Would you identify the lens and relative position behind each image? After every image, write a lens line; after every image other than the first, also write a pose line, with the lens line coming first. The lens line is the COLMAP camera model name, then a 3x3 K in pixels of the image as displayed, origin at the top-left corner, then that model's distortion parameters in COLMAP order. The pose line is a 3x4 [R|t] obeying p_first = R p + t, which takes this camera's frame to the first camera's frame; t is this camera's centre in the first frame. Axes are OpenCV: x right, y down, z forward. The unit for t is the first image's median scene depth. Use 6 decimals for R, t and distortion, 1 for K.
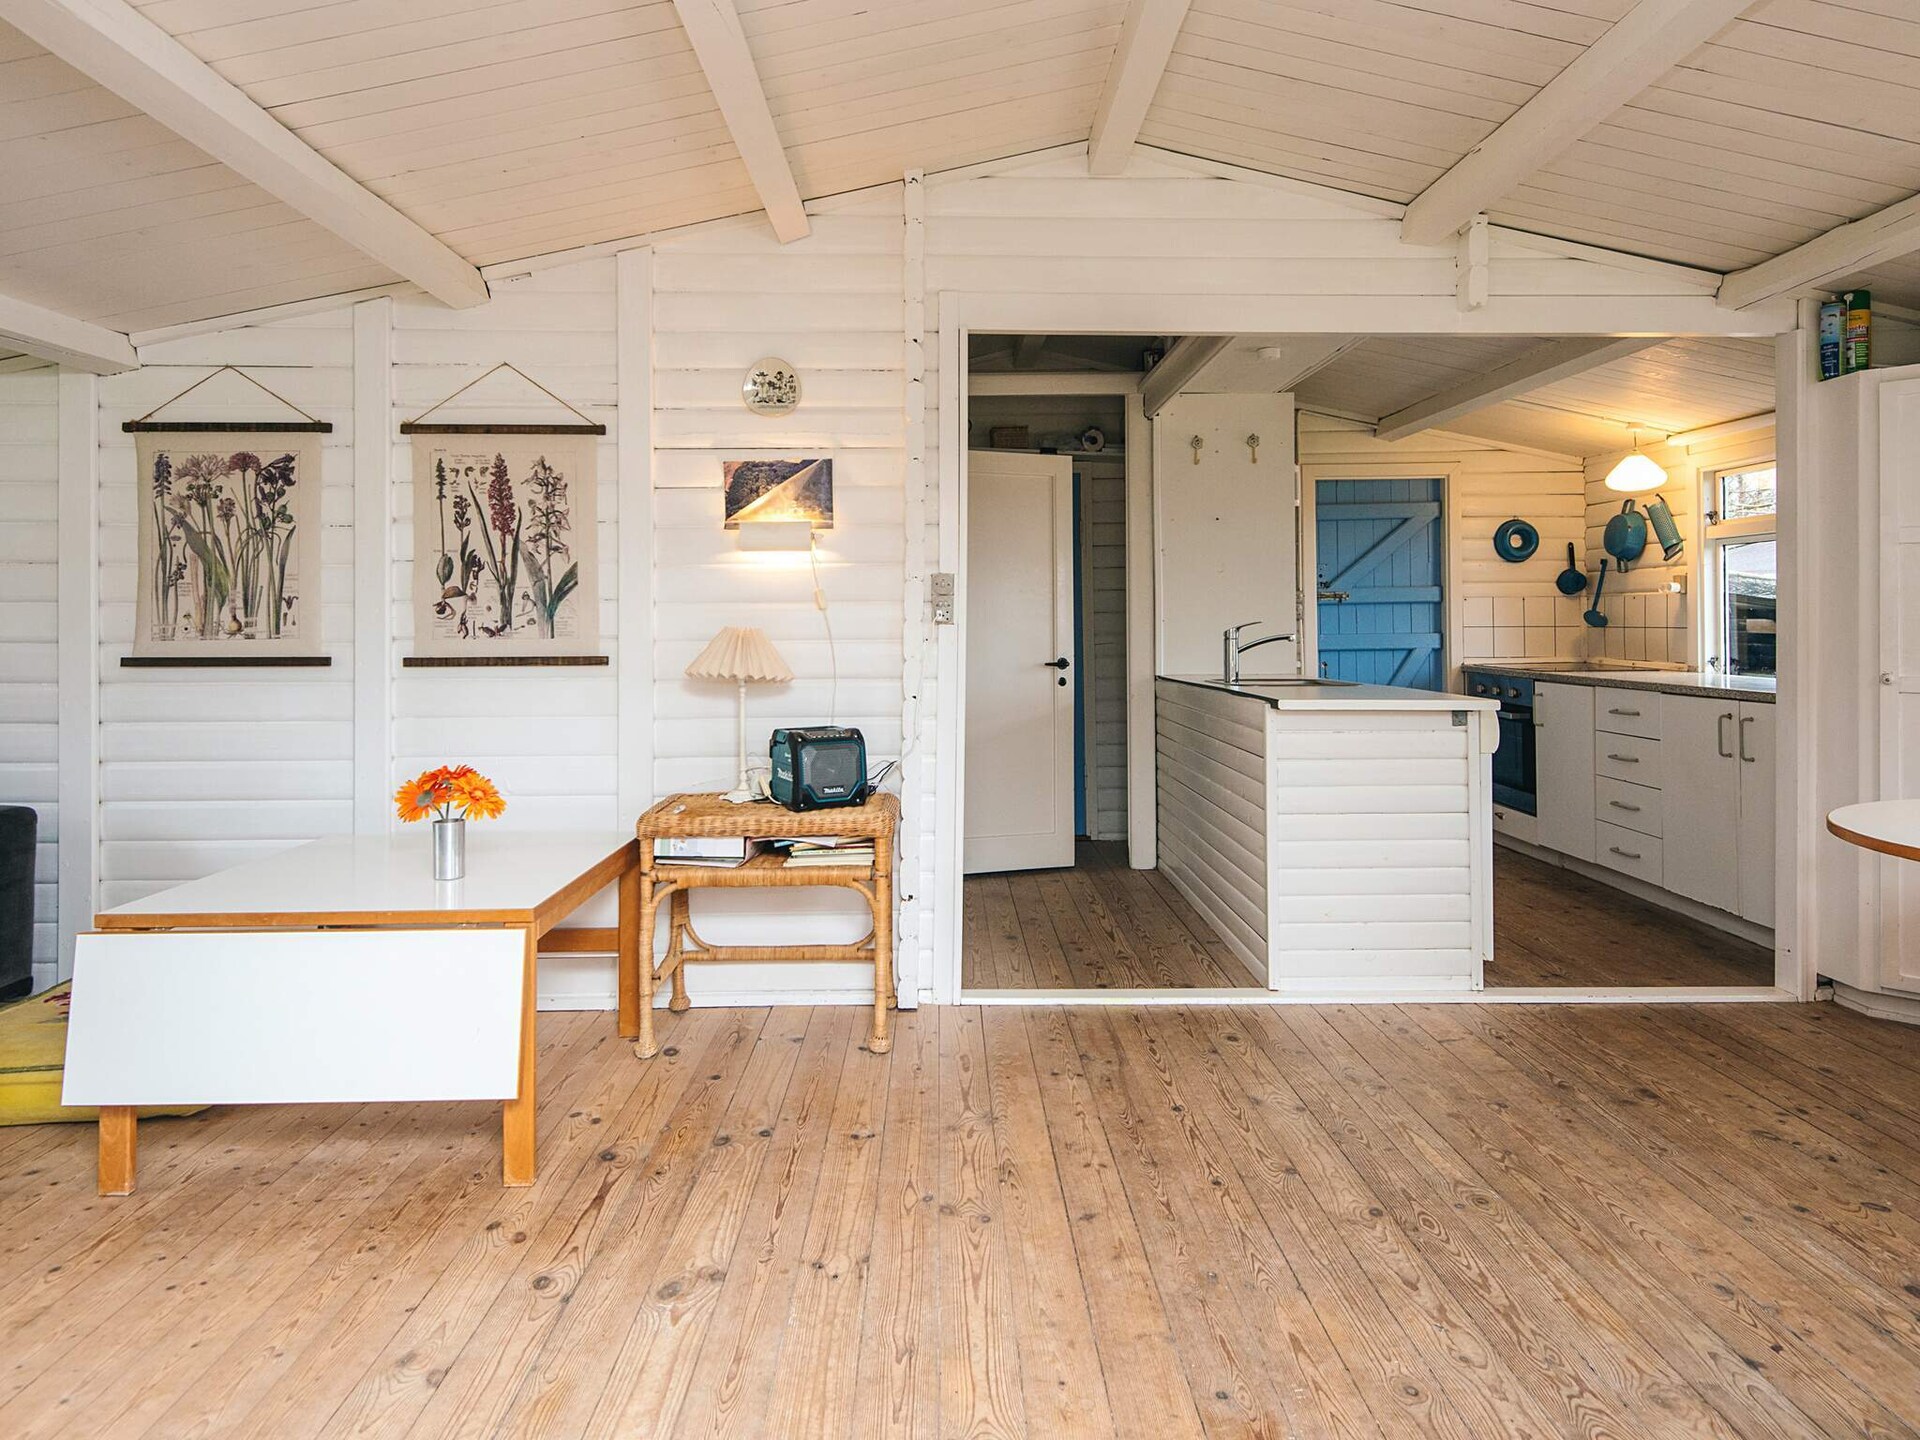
lens RADIAL K [[1103.8, 0, 898.7], [0, 1103.8, 625.6], [0, 0, 1]] dist [0.031525, -0.014489]
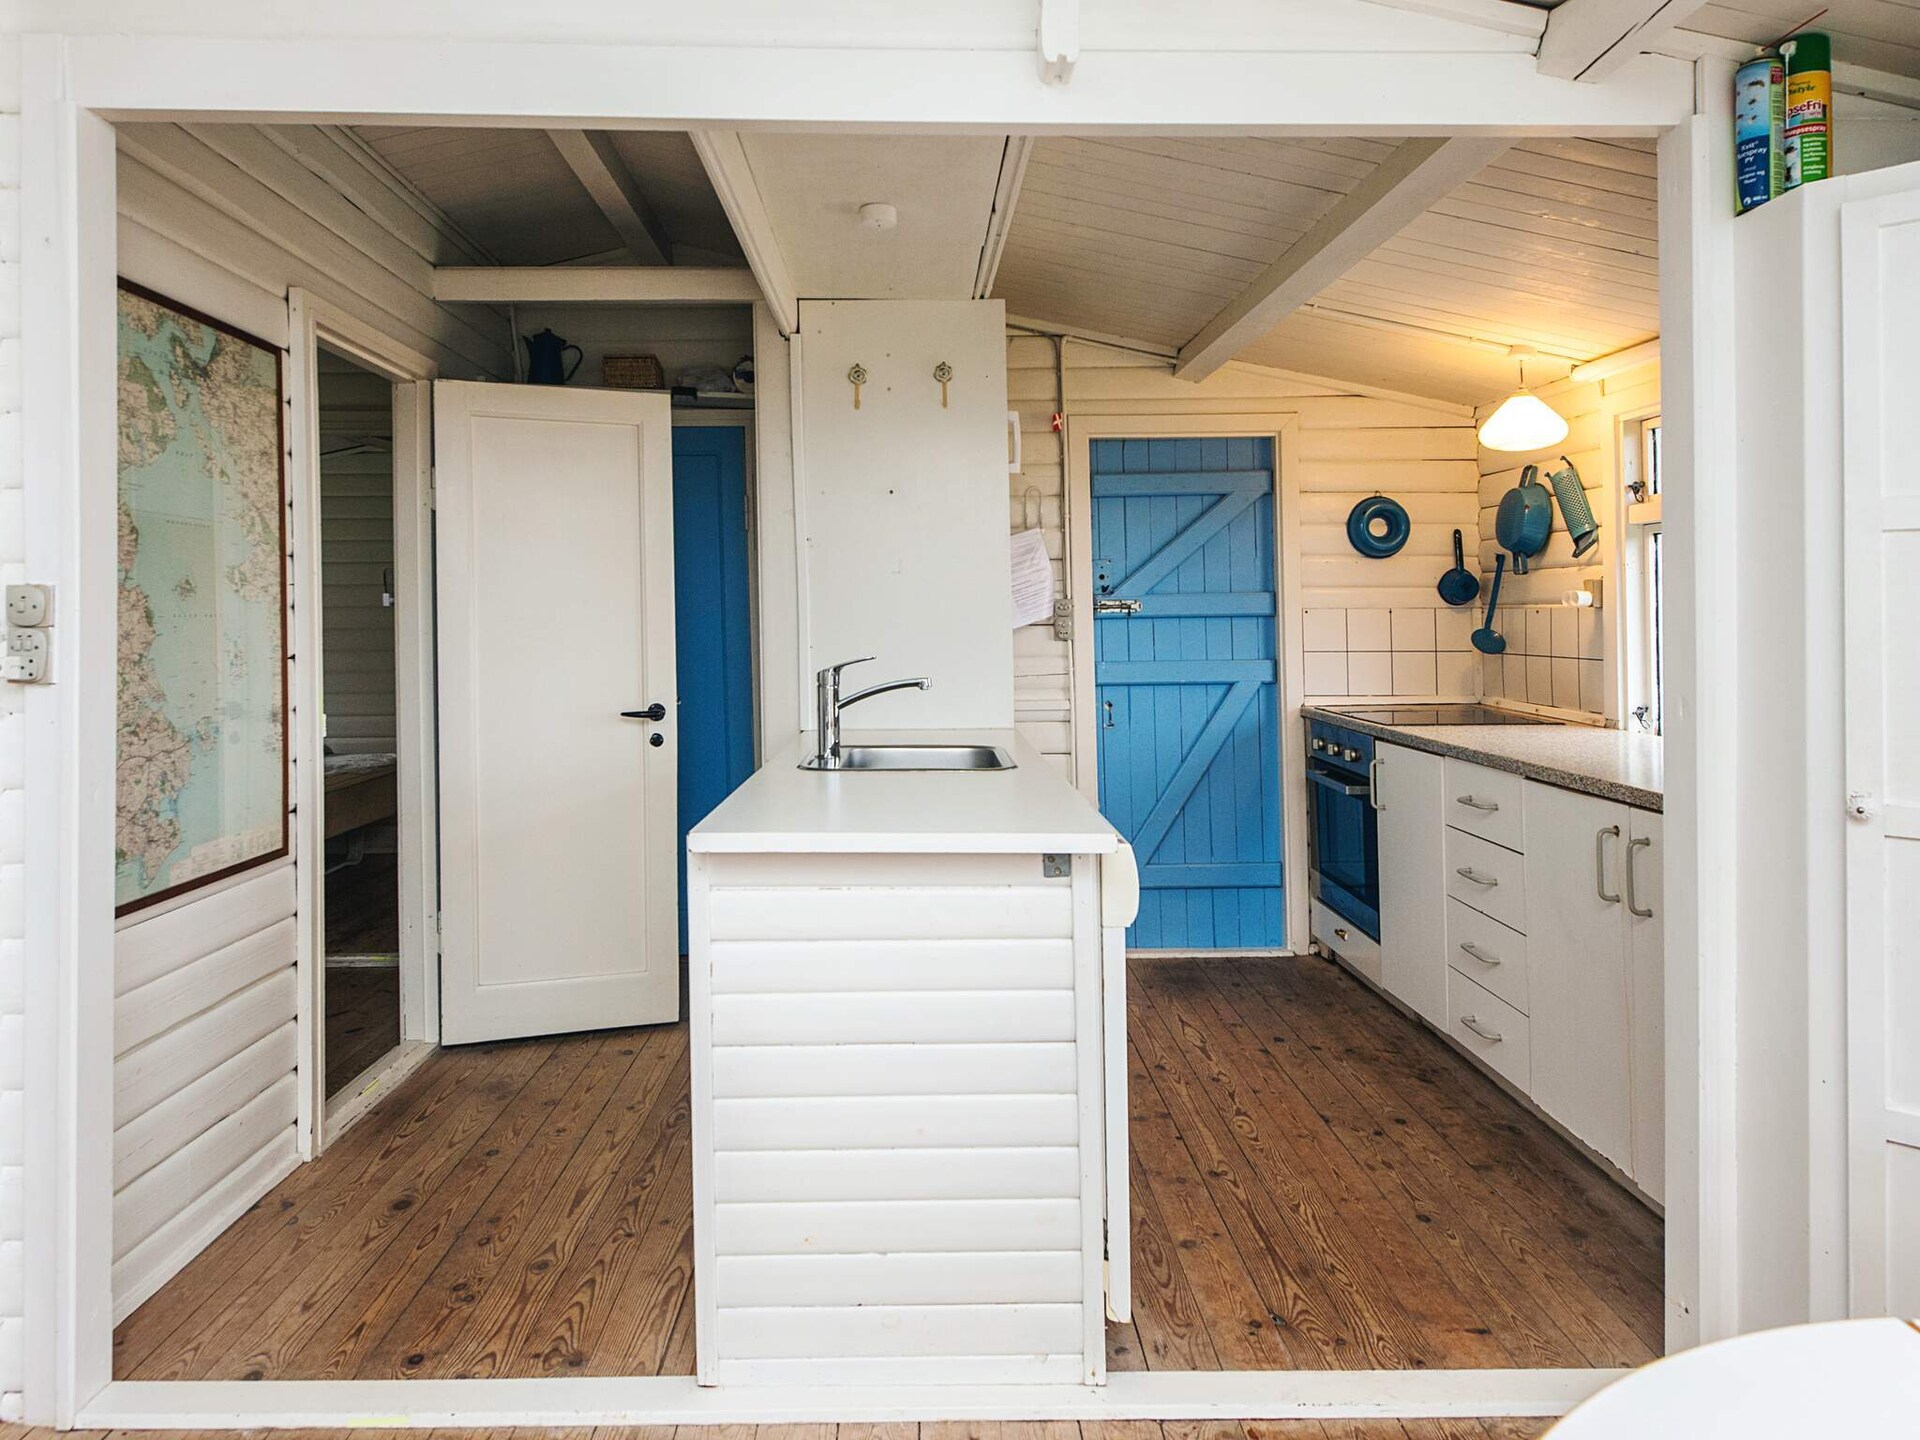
lens RADIAL K [[1249.5, 0, 821.4], [0, 1249.5, 616.8], [0, 0, 1]] dist [0.014396, -0.006222]
pose [[0.999980, 0.001626, -0.006118, 0.246130], [-0.001659, 0.999984, -0.005382, -0.018168], [0.006109, 0.005392, 0.999967, 0.255150]]
